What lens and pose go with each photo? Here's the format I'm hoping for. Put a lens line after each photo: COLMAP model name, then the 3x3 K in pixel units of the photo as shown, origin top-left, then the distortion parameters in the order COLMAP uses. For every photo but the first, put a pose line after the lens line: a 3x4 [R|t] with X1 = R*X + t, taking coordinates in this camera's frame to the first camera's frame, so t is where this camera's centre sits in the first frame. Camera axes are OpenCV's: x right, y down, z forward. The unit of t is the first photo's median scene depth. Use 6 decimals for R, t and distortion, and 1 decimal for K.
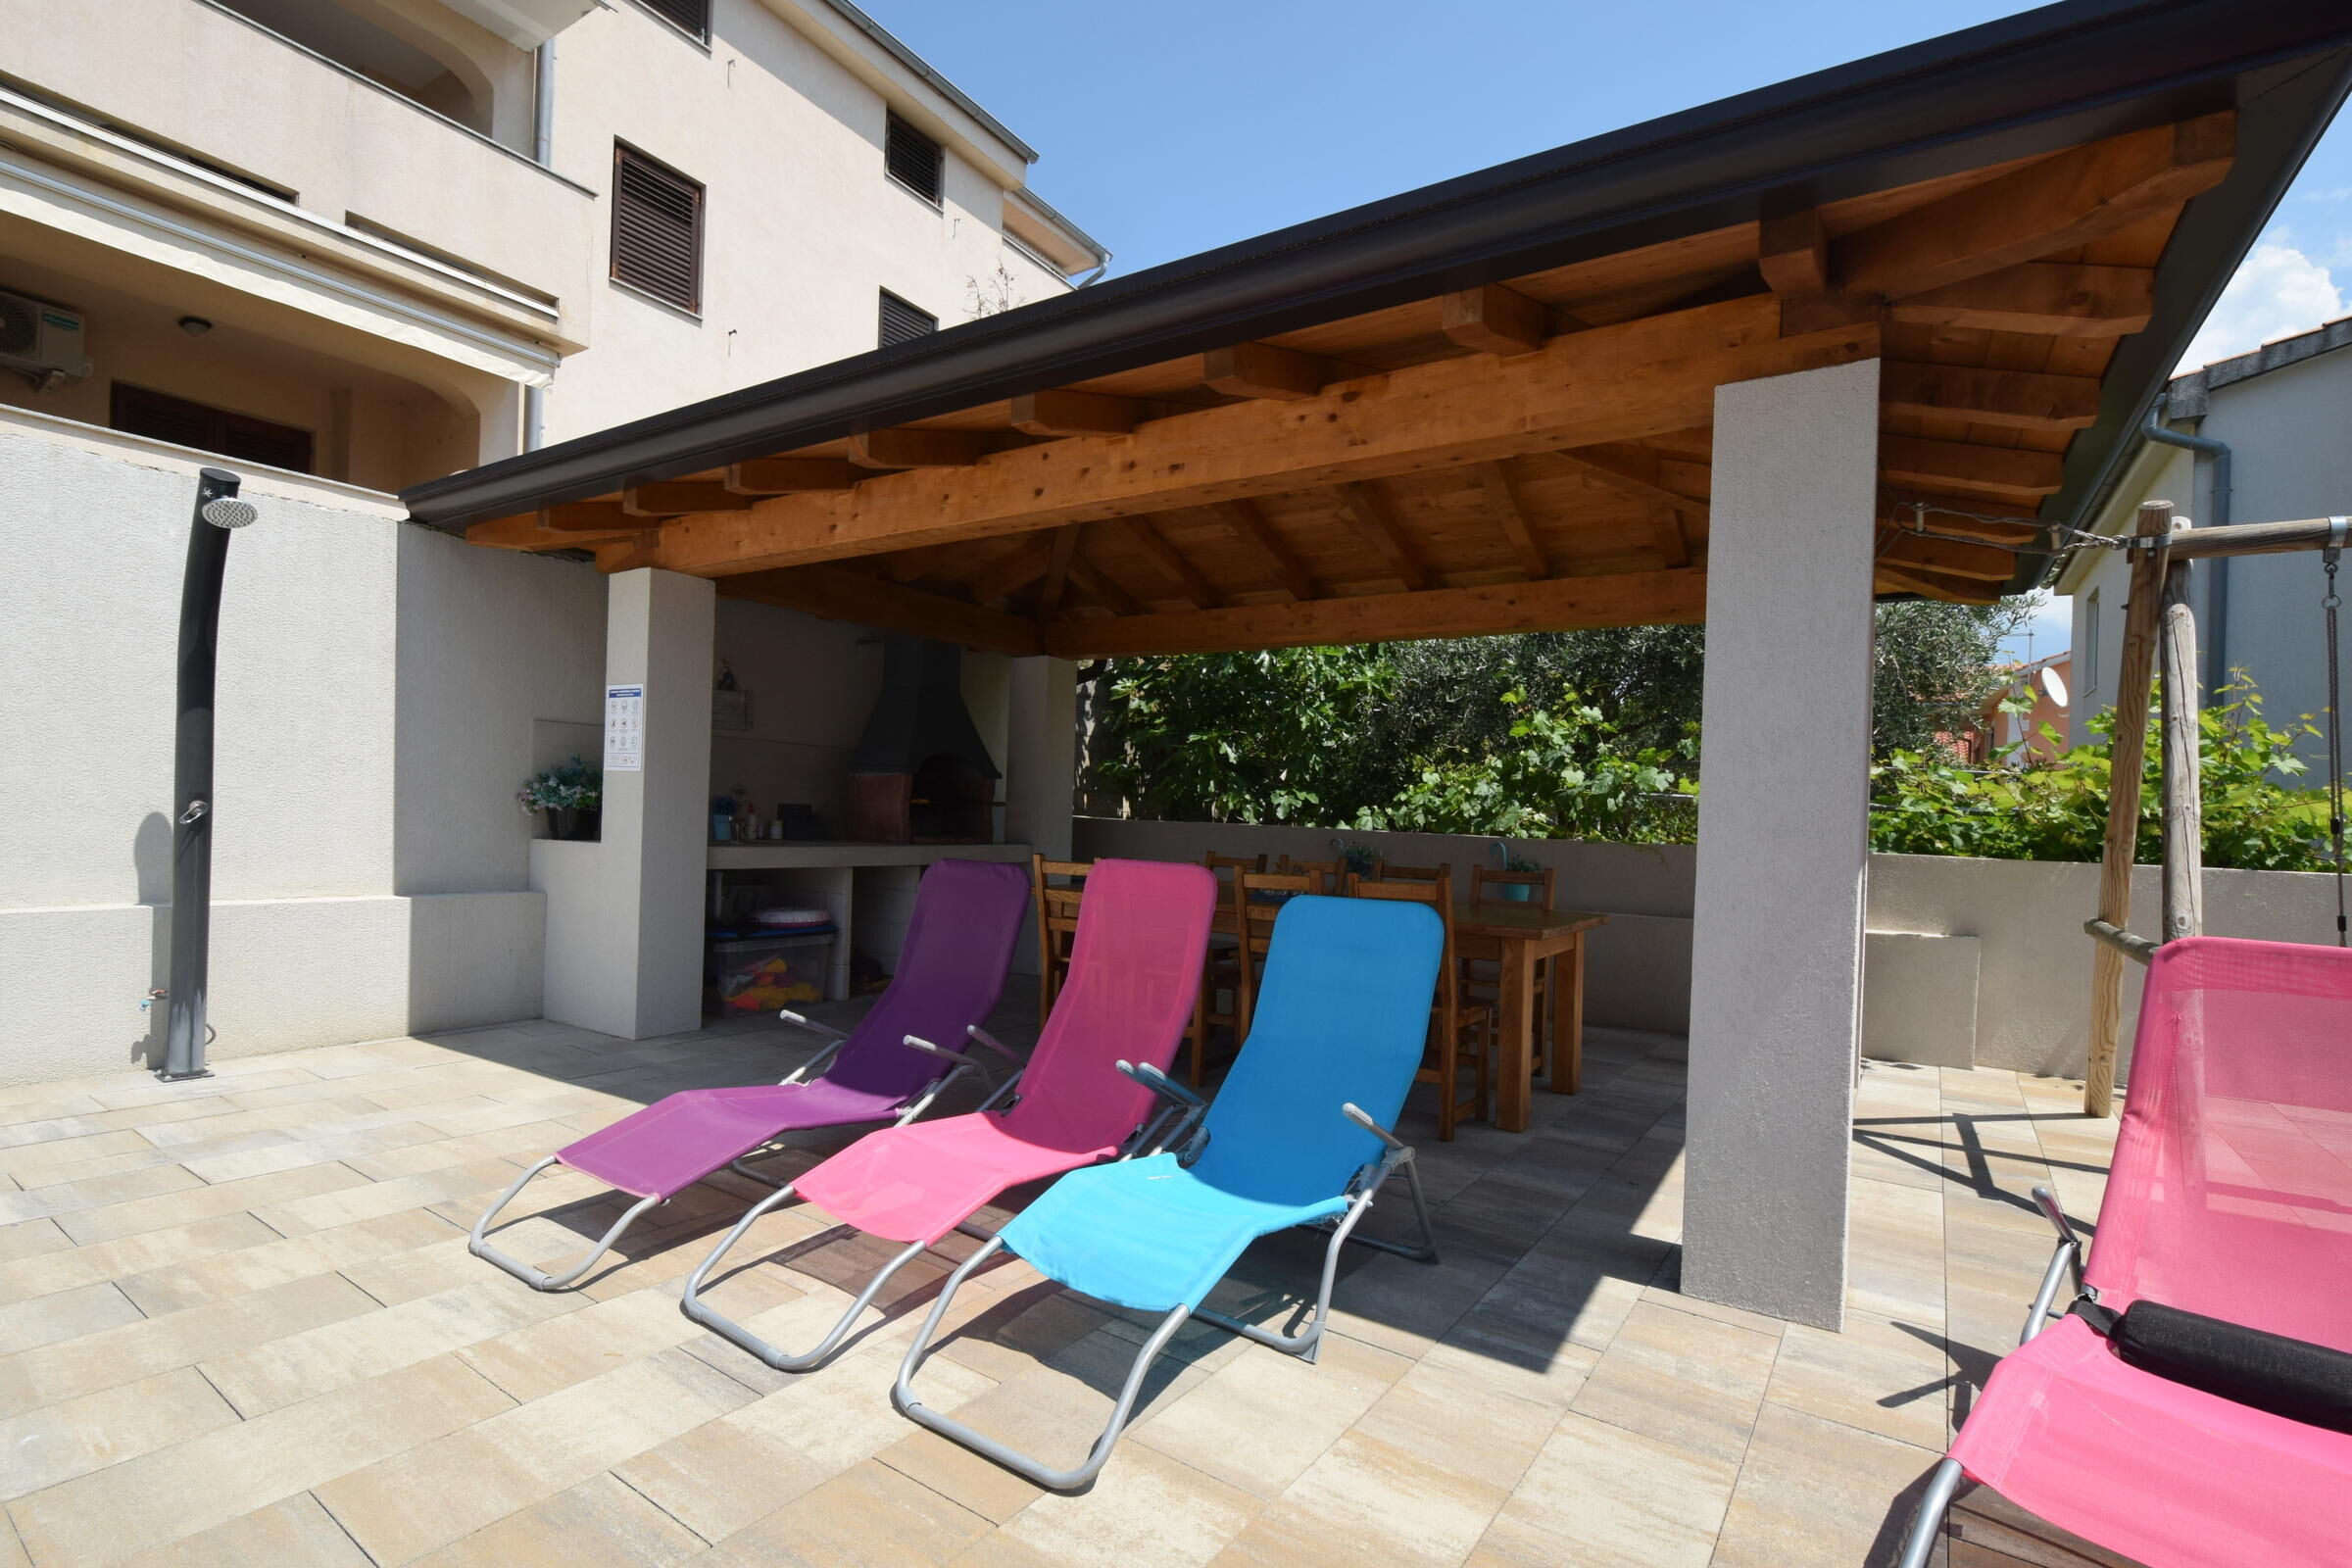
lens RADIAL K [[1057.3, 0, 1213.9], [0, 1057.3, 826.9], [0, 0, 1]] dist [0.001230, -0.000048]
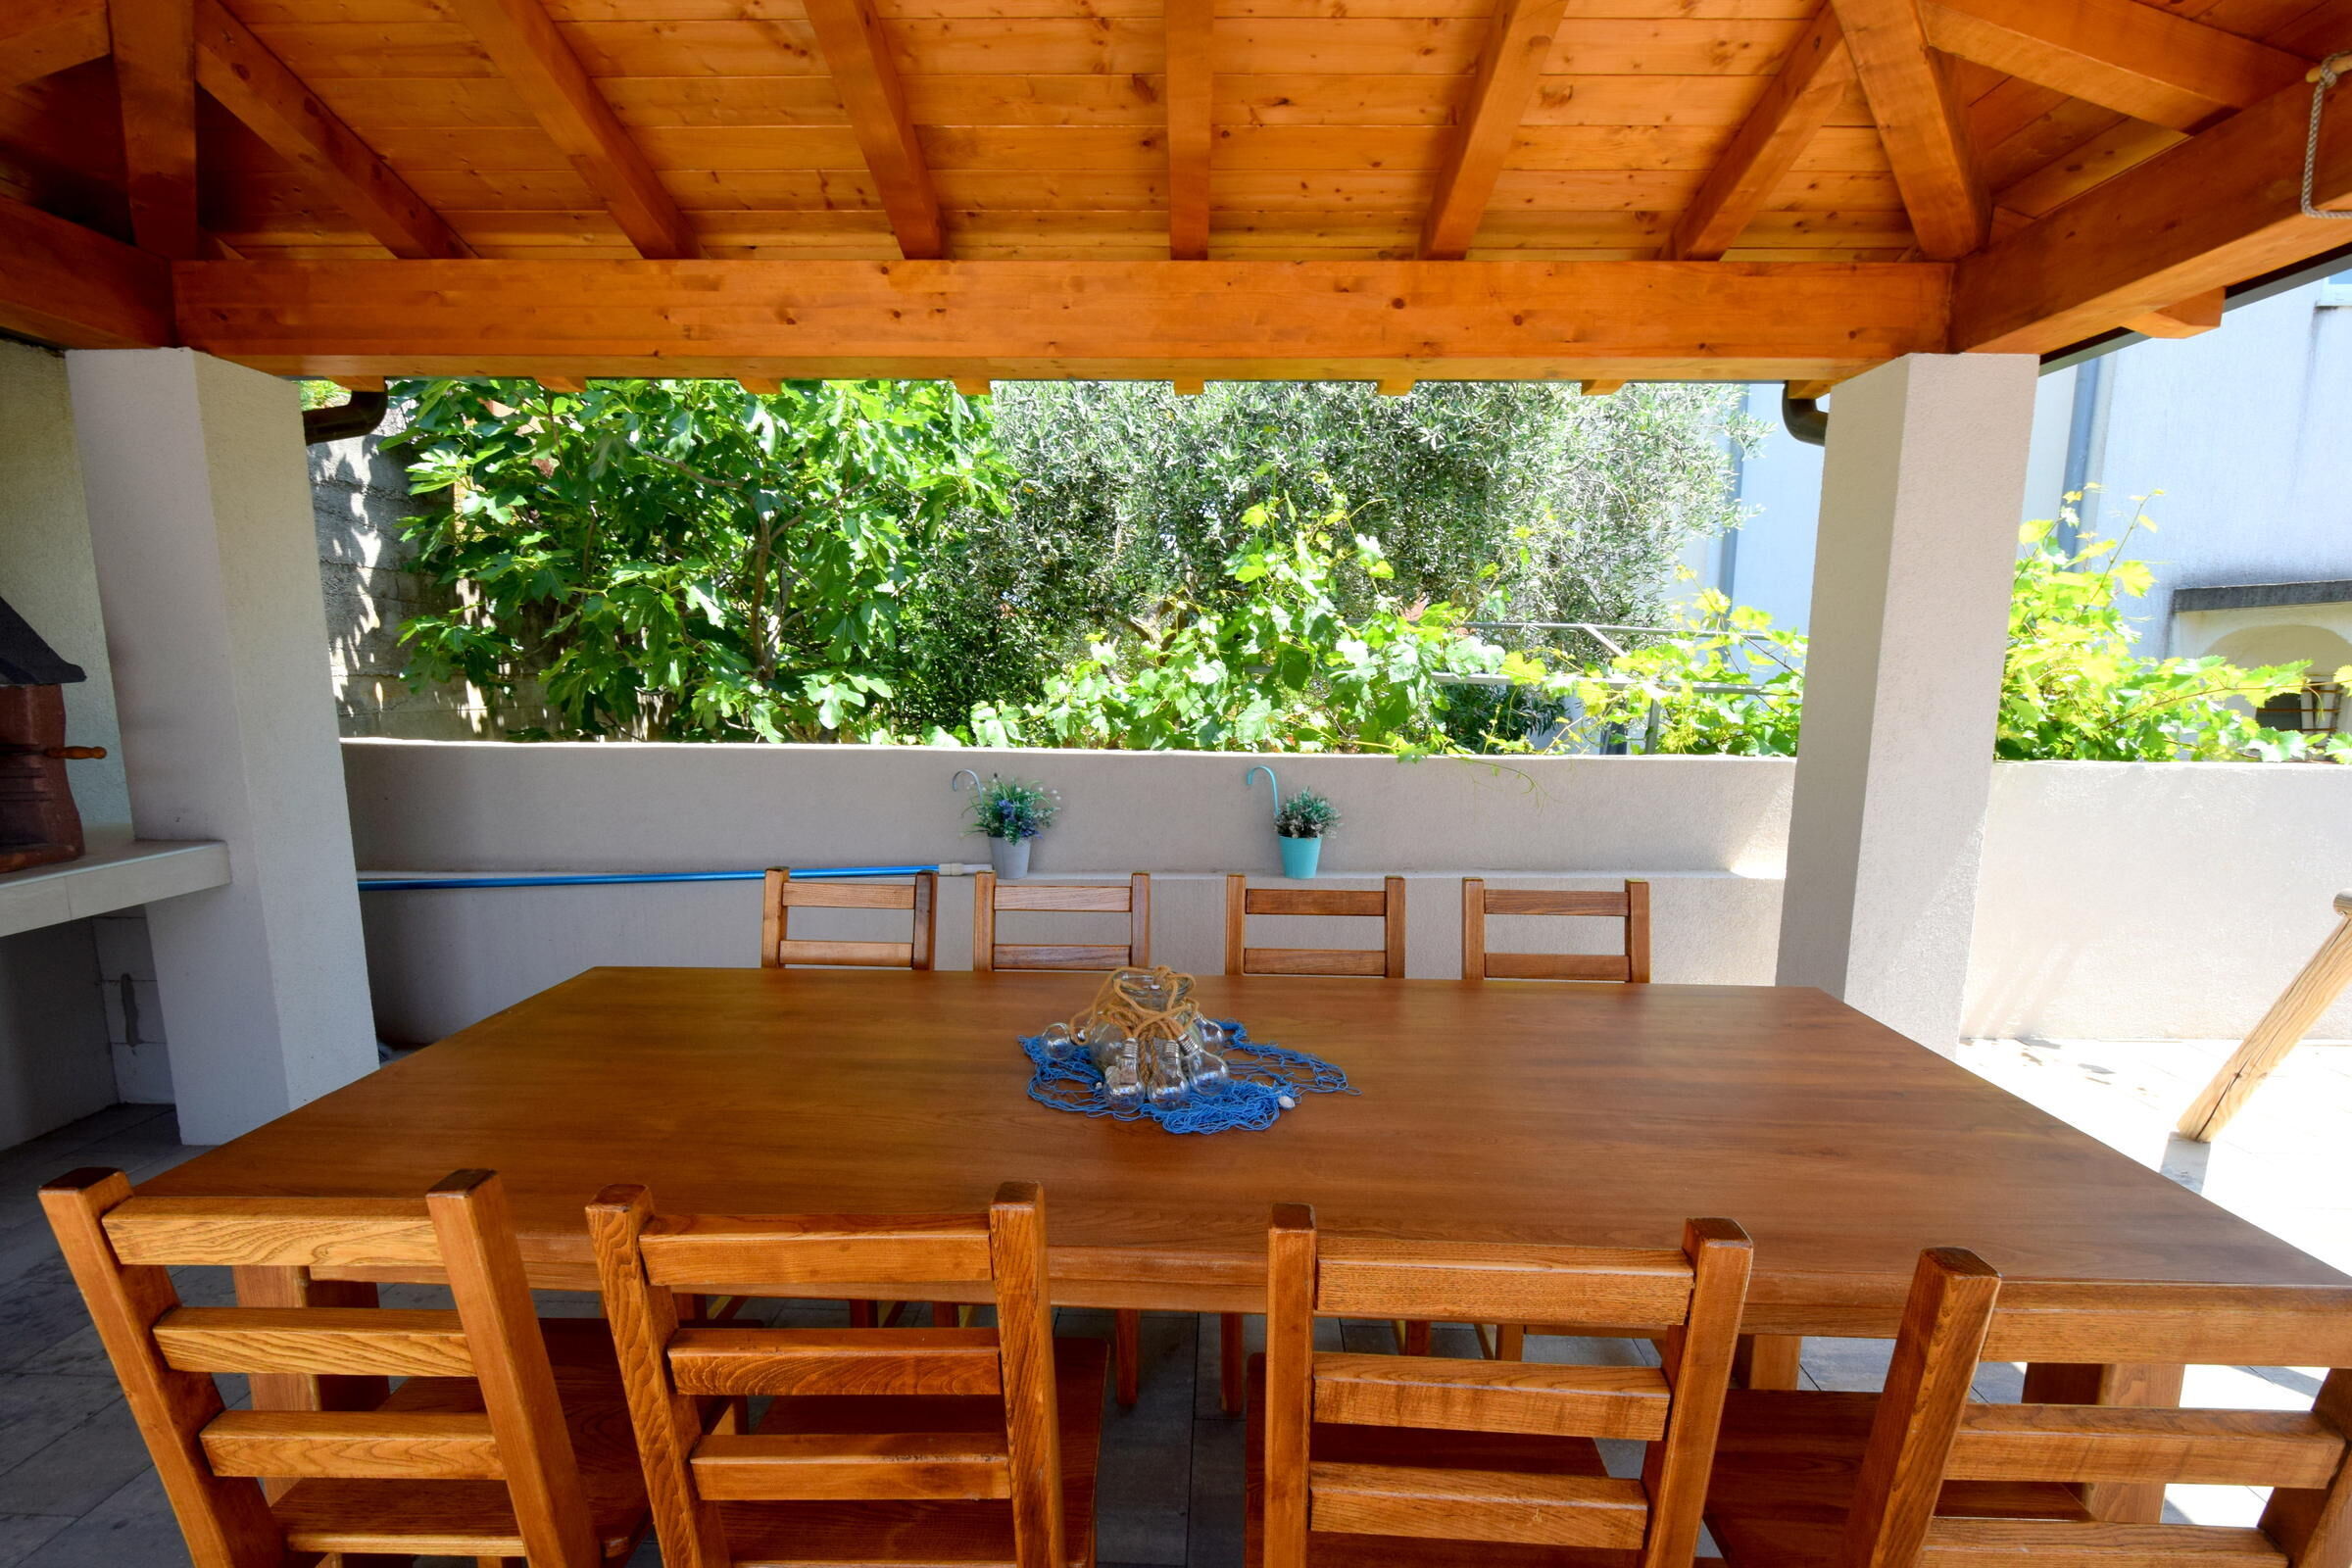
lens RADIAL K [[1007.9, 0, 1176.4], [0, 1007.9, 819.7], [0, 0, 1]] dist [0.001419, -0.005790]
pose [[0.861220, -0.105228, 0.497220, -0.045359], [0.027543, 0.986557, 0.161081, -0.040504], [-0.507486, -0.125032, 0.852540, 0.456622]]
